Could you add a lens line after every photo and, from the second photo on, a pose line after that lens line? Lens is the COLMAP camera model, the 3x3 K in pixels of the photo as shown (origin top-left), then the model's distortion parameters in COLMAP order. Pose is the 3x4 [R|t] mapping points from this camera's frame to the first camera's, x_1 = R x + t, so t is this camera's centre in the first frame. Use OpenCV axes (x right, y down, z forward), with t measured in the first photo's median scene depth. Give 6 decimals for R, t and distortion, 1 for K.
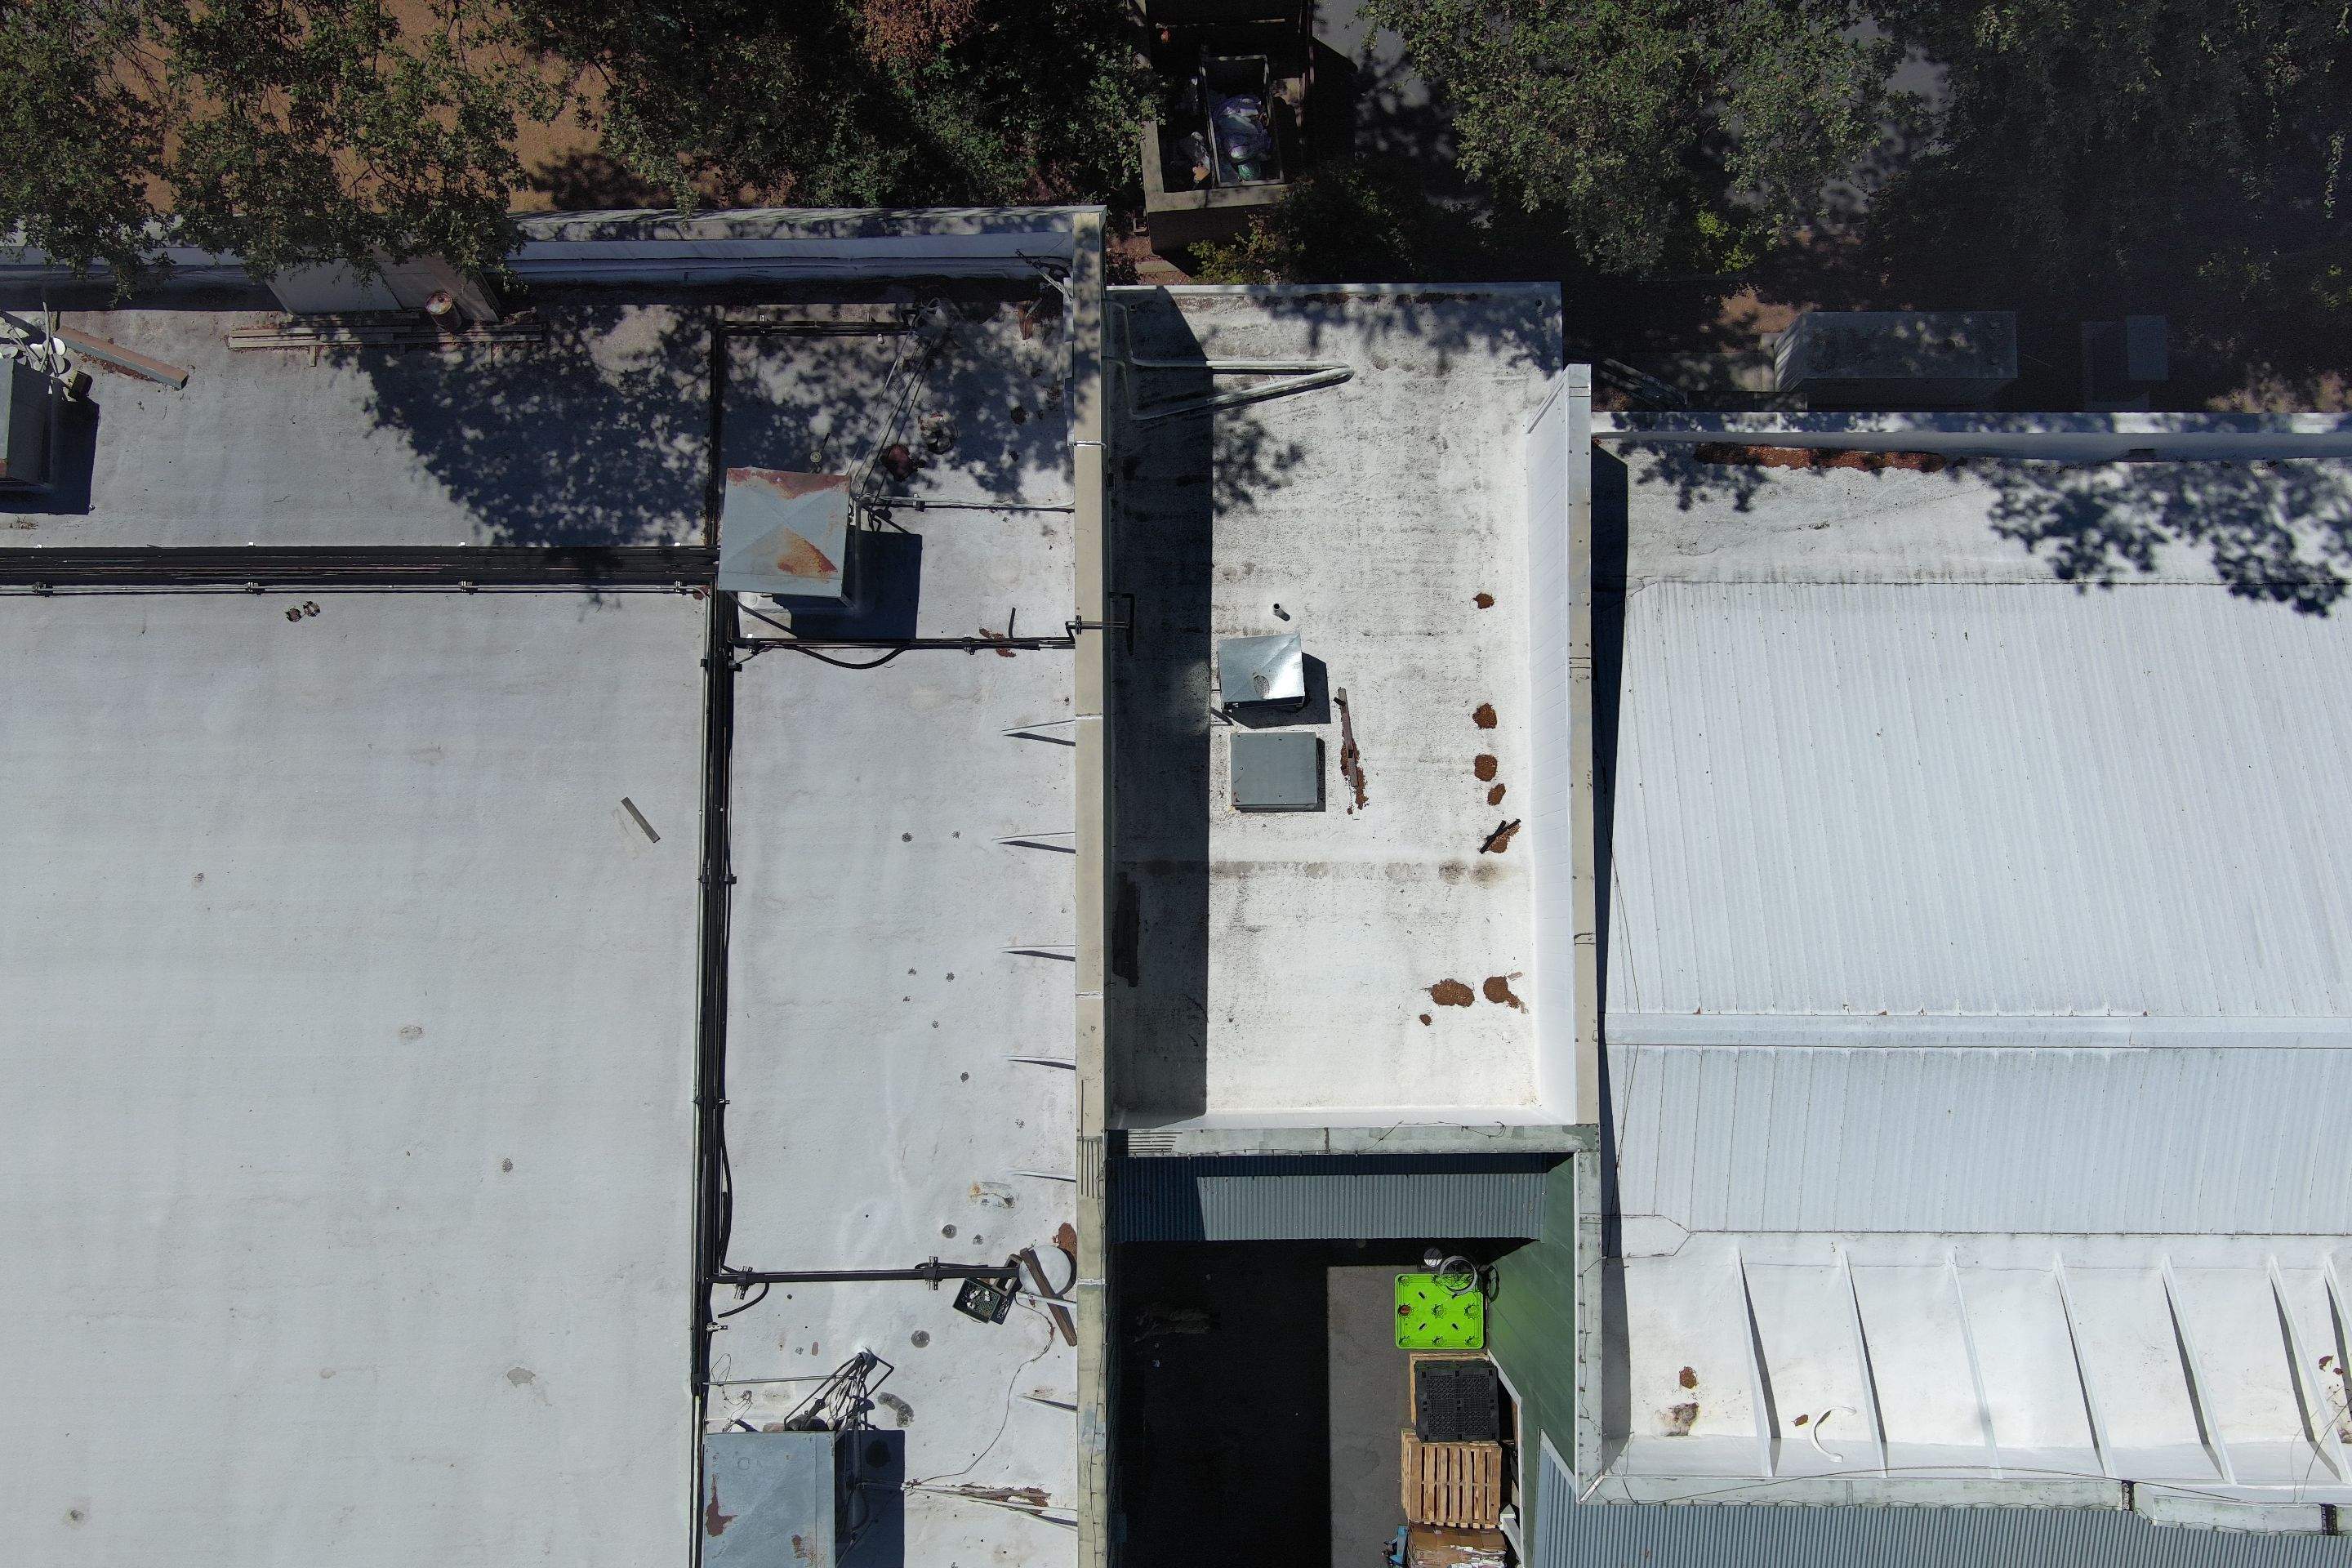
lens RADIAL K [[1611.0, 0, 1176.0], [0, 1611.0, 784.0], [0, 0, 1]] dist [-0.054695, 0.000057]
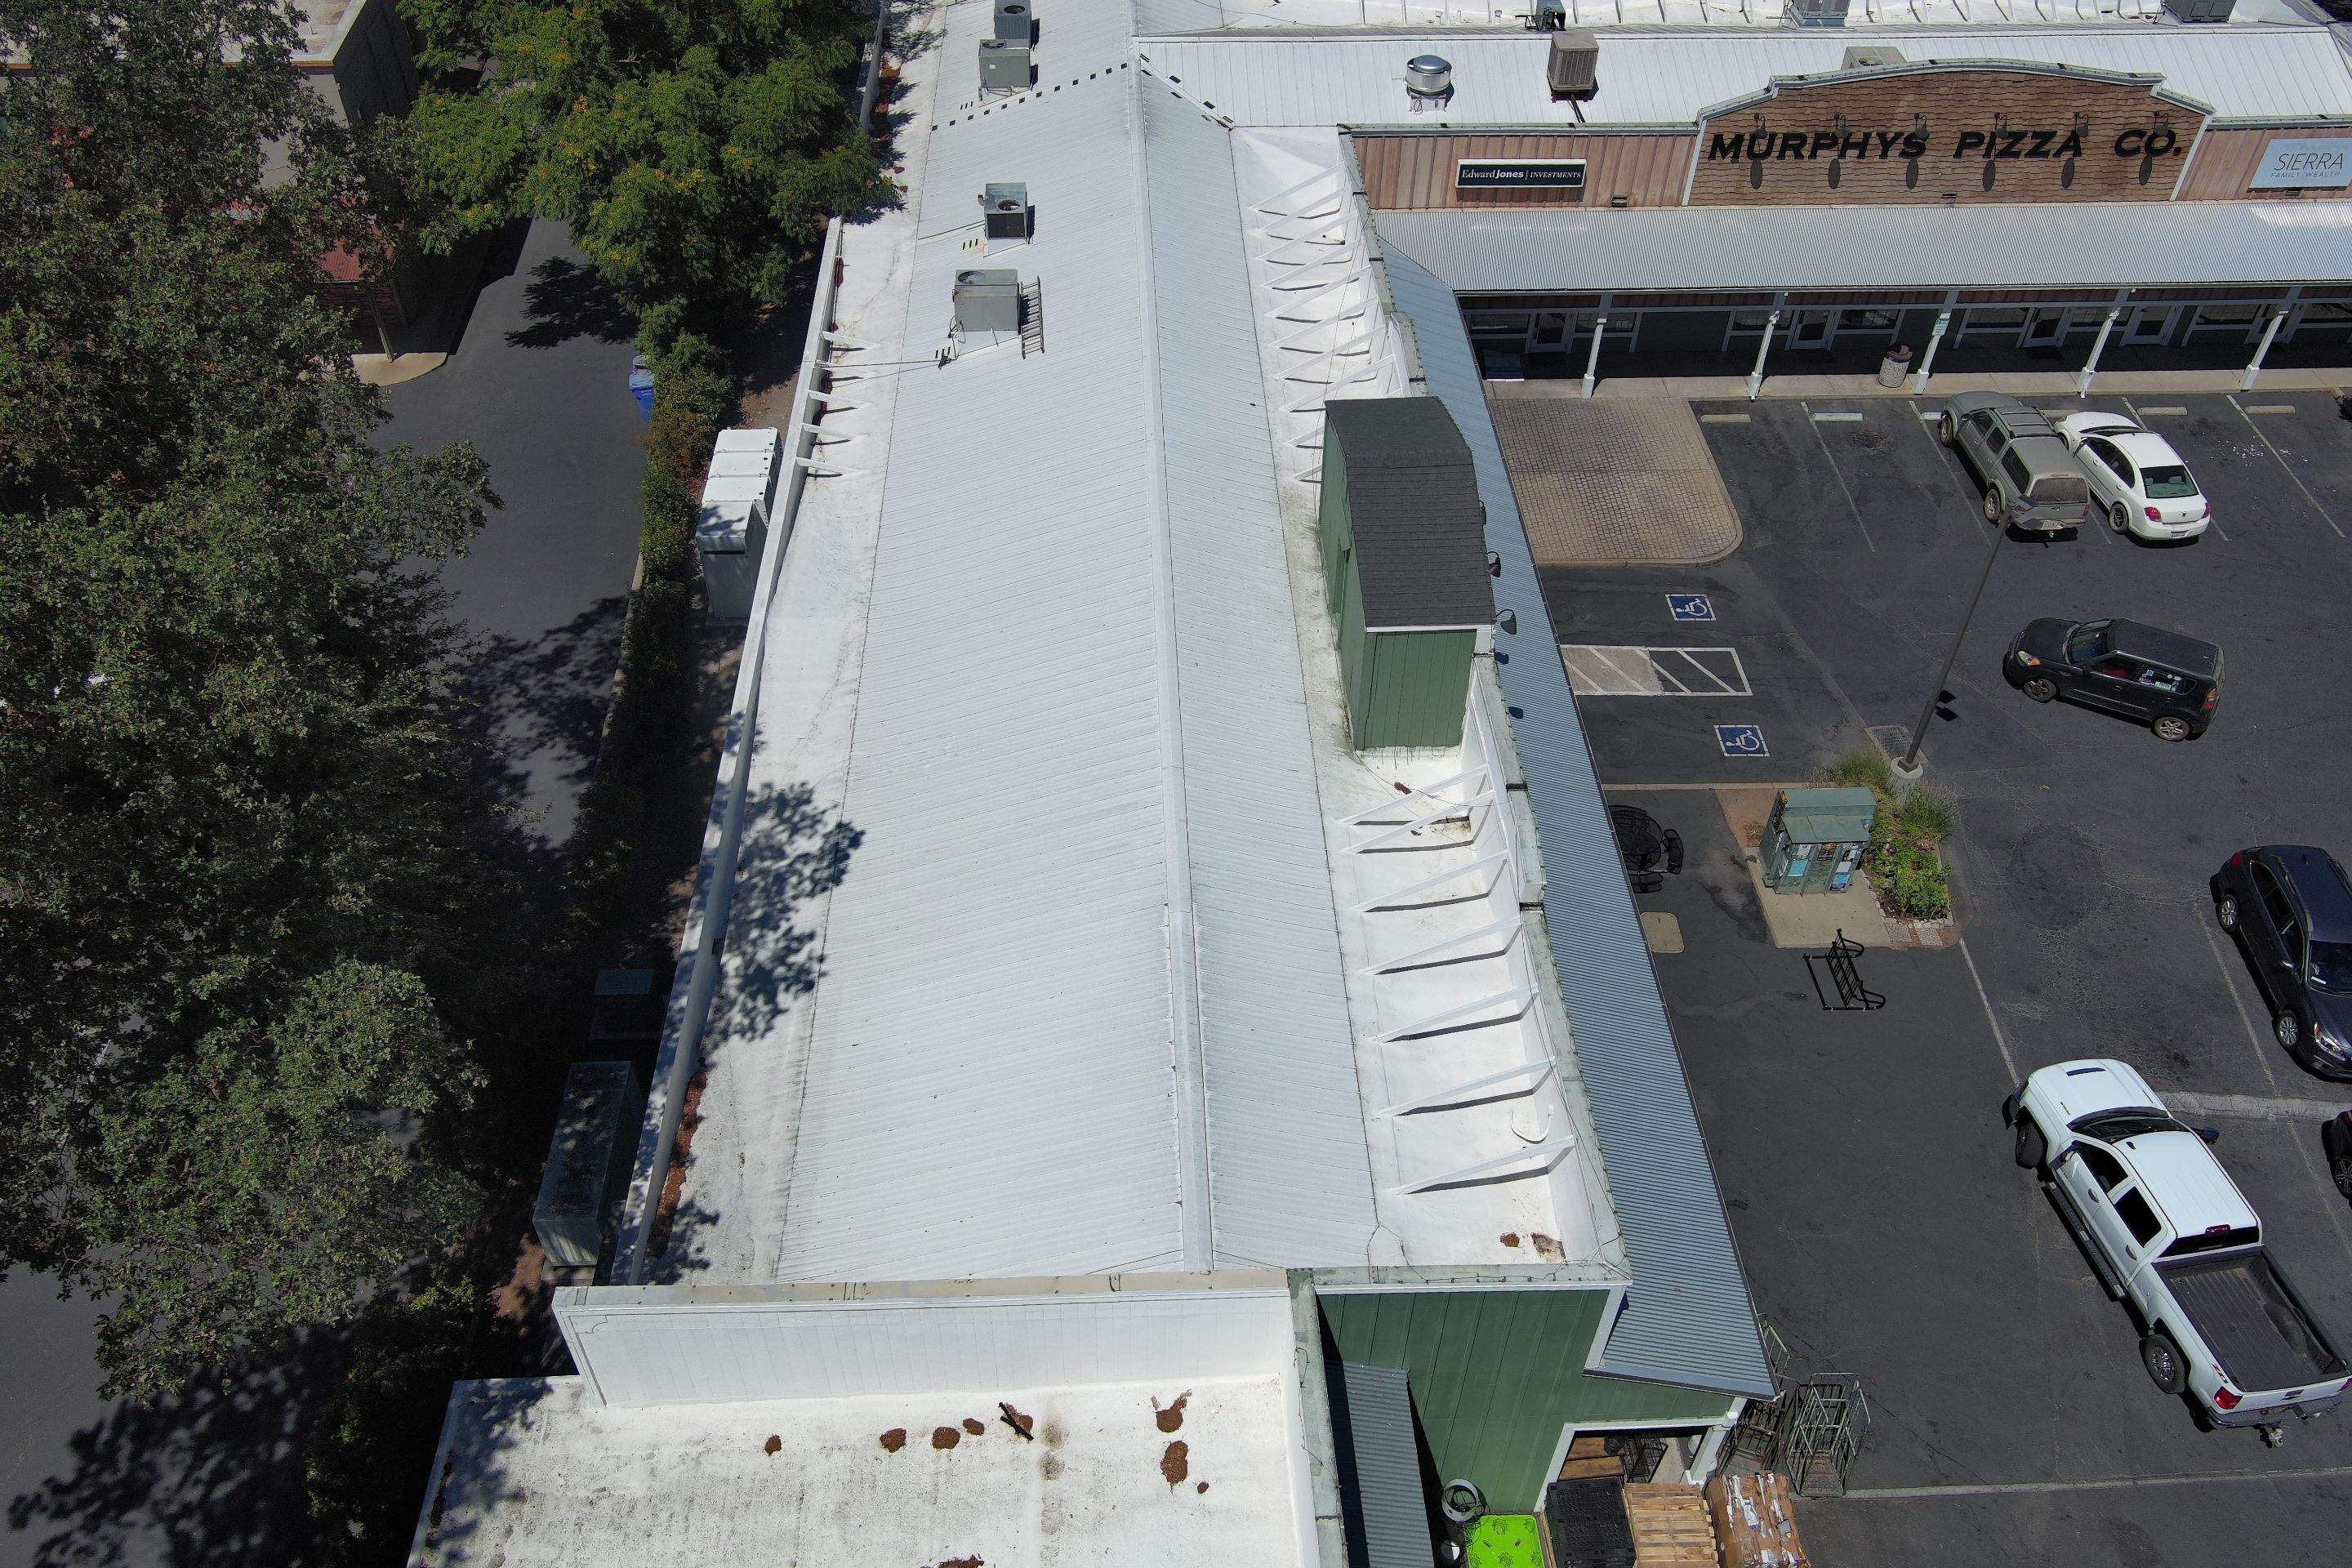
lens RADIAL K [[1603.0, 0, 1176.0], [0, 1603.0, 784.0], [0, 0, 1]] dist [-0.123030, 0.067679]
pose [[-0.047472, -0.675818, 0.735538, -0.235034], [0.993333, 0.045502, 0.105918, 0.009312], [-0.105049, 0.735663, 0.669152, 0.046201]]
